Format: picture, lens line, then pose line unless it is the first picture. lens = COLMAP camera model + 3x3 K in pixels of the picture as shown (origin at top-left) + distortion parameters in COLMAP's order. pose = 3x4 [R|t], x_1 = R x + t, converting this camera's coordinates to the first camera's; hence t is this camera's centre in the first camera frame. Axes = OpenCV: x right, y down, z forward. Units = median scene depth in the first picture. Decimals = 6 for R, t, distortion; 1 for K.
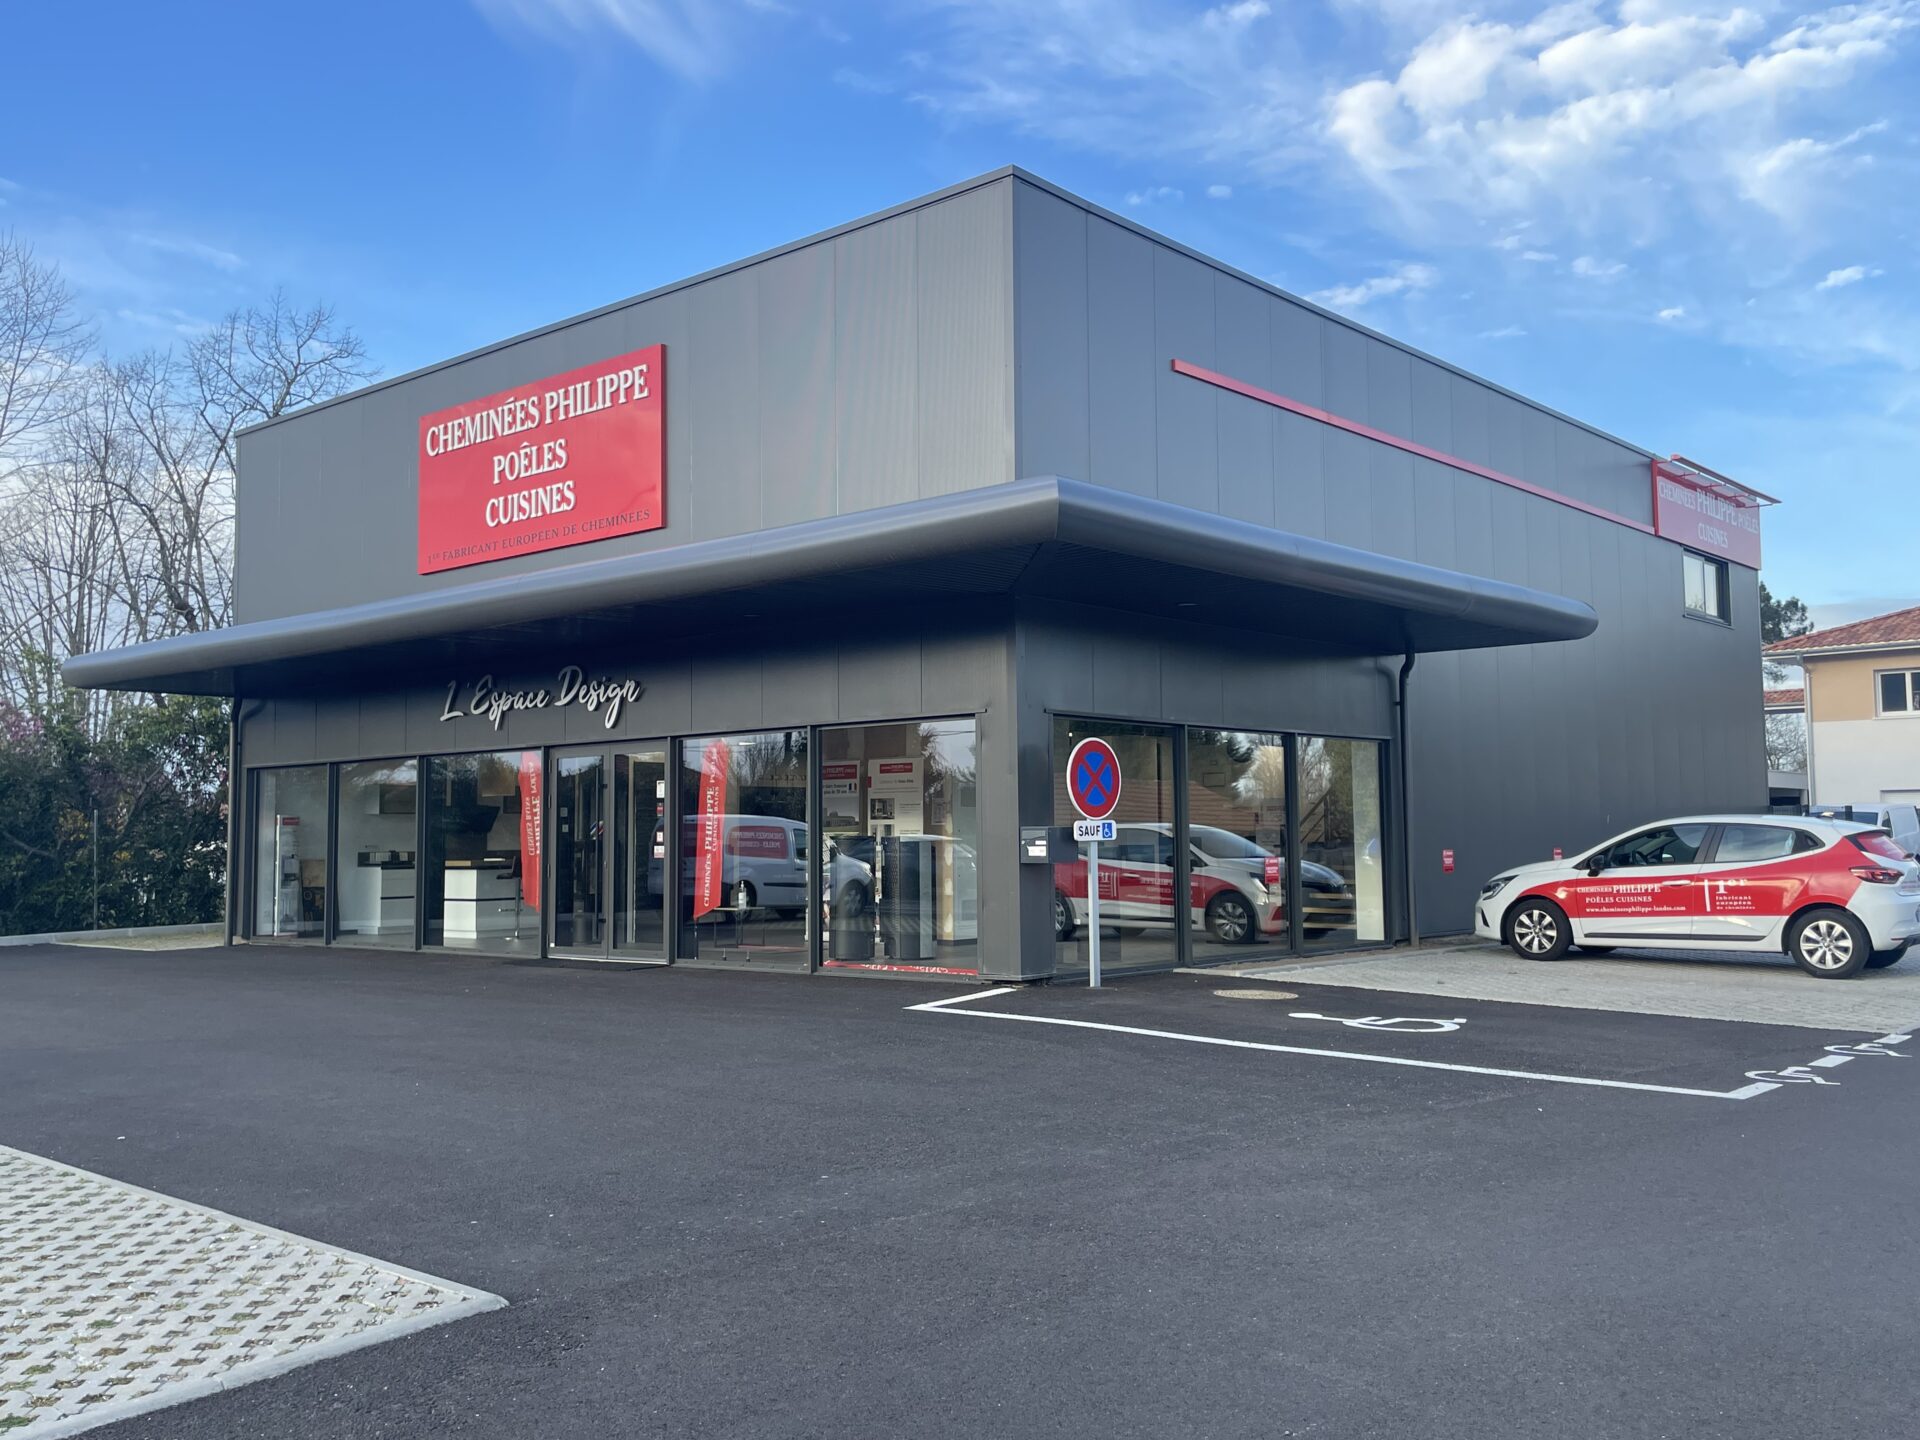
lens RADIAL K [[1689.5, 0, 960.0], [0, 1689.5, 720.0], [0, 0, 1]] dist [0.008623, 0.013389]
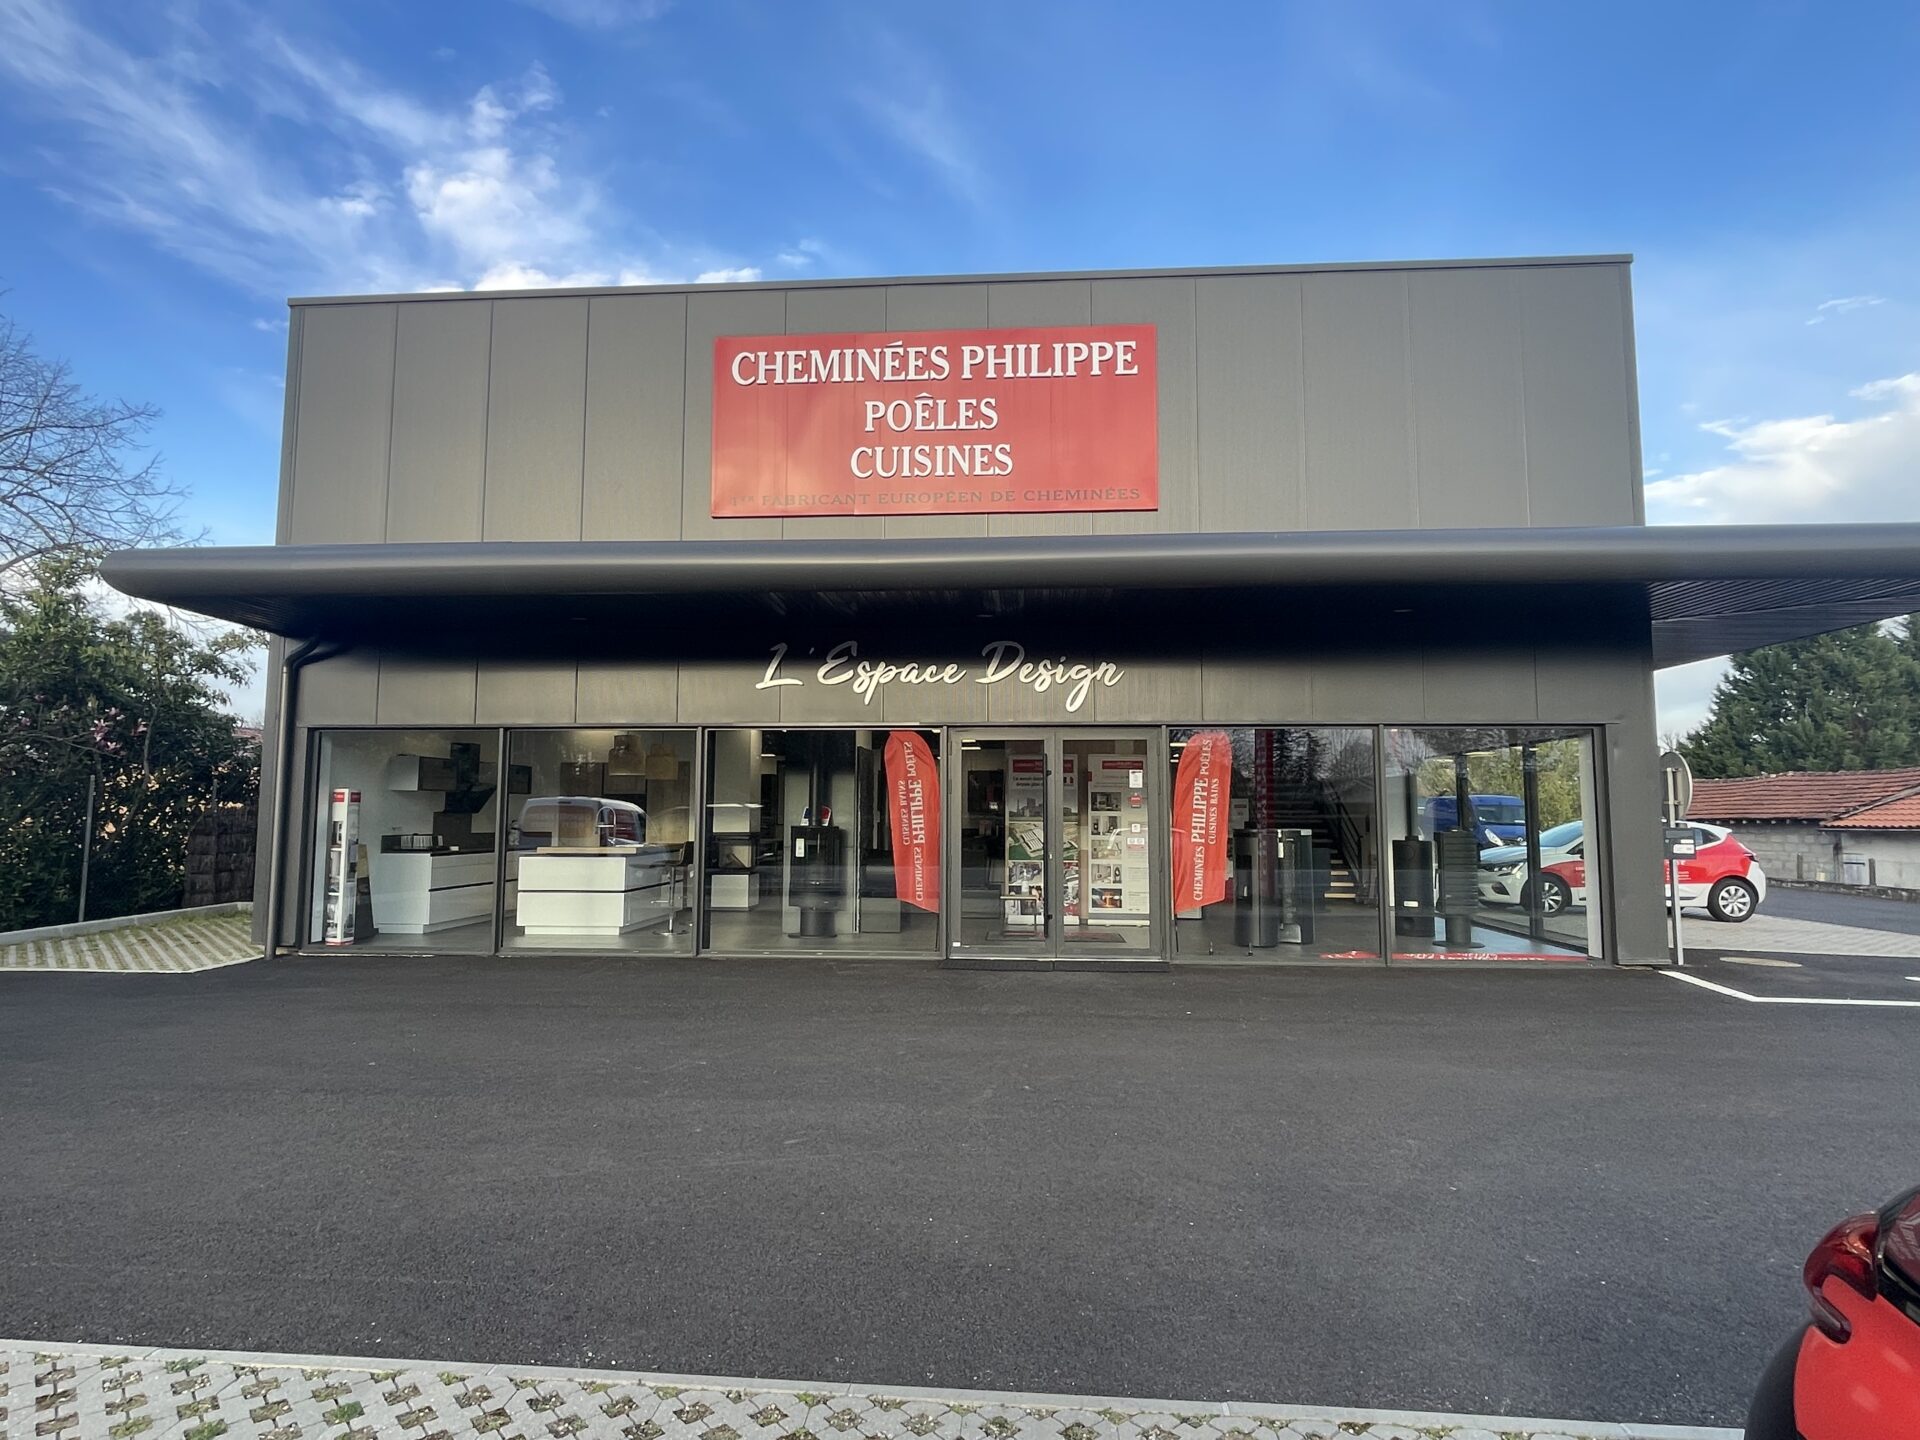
lens RADIAL K [[1048.7, 0, 956.1], [0, 1048.7, 722.1], [0, 0, 1]] dist [-0.000623, -0.000779]
pose [[0.804602, 0.066289, 0.590103, -0.578236], [-0.053955, 0.997800, -0.038520, 0.035291], [-0.591358, -0.000846, 0.806408, 0.543195]]
